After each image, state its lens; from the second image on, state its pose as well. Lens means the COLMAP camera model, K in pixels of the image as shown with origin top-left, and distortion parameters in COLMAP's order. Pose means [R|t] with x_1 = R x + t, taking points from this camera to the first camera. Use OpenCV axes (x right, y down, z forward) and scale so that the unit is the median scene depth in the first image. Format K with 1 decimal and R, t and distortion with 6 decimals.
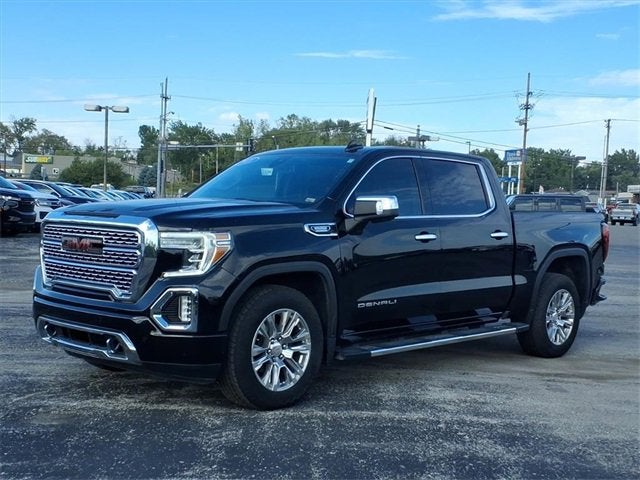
lens RADIAL K [[841.1, 0, 295.2], [0, 841.1, 247.0], [0, 0, 1]] dist [0.245252, -0.777080]
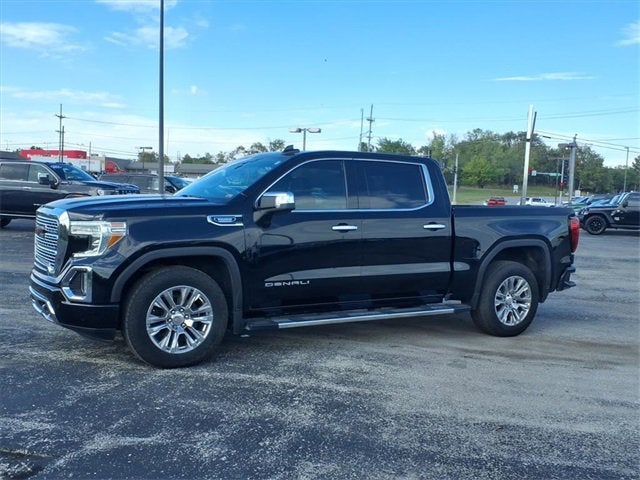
lens RADIAL K [[653.9, 0, 305.4], [0, 653.9, 240.3], [0, 0, 1]] dist [0.159363, -0.417776]
pose [[0.963645, 0.013459, -0.266848, 0.373004], [-0.011531, 0.999895, 0.008790, -0.001920], [0.266939, -0.005393, 0.963698, 0.126749]]
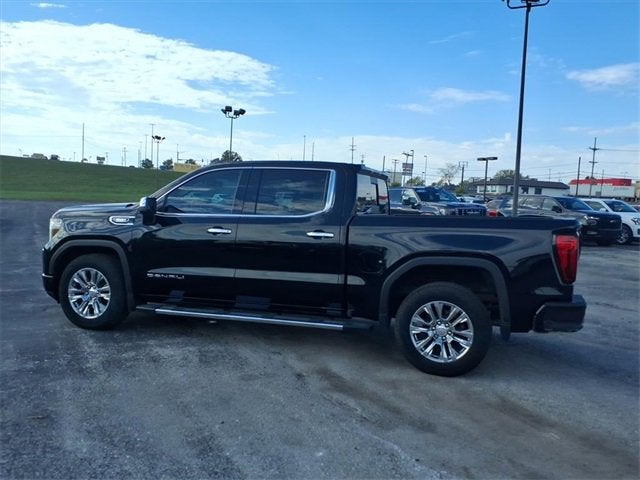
lens RADIAL K [[563.1, 0, 316.7], [0, 563.1, 239.8], [0, 0, 1]] dist [0.017338, -0.000880]
pose [[0.448905, 0.036815, -0.892821, 1.047623], [-0.061558, 0.998051, 0.010204, -0.017095], [0.891457, 0.050379, 0.450296, 0.820379]]
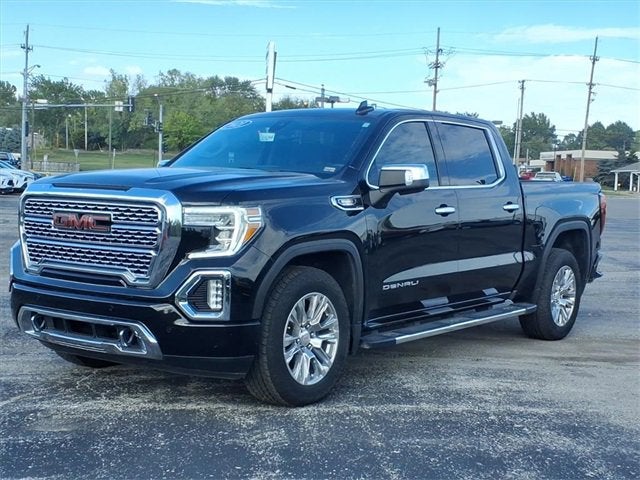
lens RADIAL K [[952.5, 0, 295.1], [0, 952.5, 242.4], [0, 0, 1]] dist [0.222888, -0.685778]
pose [[0.991998, -0.011016, 0.125772, -0.144858], [0.008268, 0.999716, 0.022348, -0.001887], [-0.125983, -0.021129, 0.991807, 0.007479]]
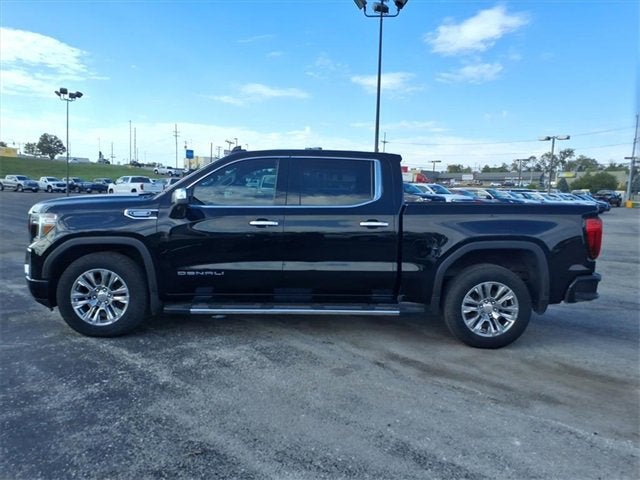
lens RADIAL K [[508.4, 0, 317.7], [0, 508.4, 241.4], [0, 0, 1]] dist [0.019624, -0.013188]
pose [[0.714668, 0.049751, -0.697692, 0.775049], [-0.034030, 0.998759, 0.036362, -0.015480], [0.698636, -0.002244, 0.715474, 0.585161]]
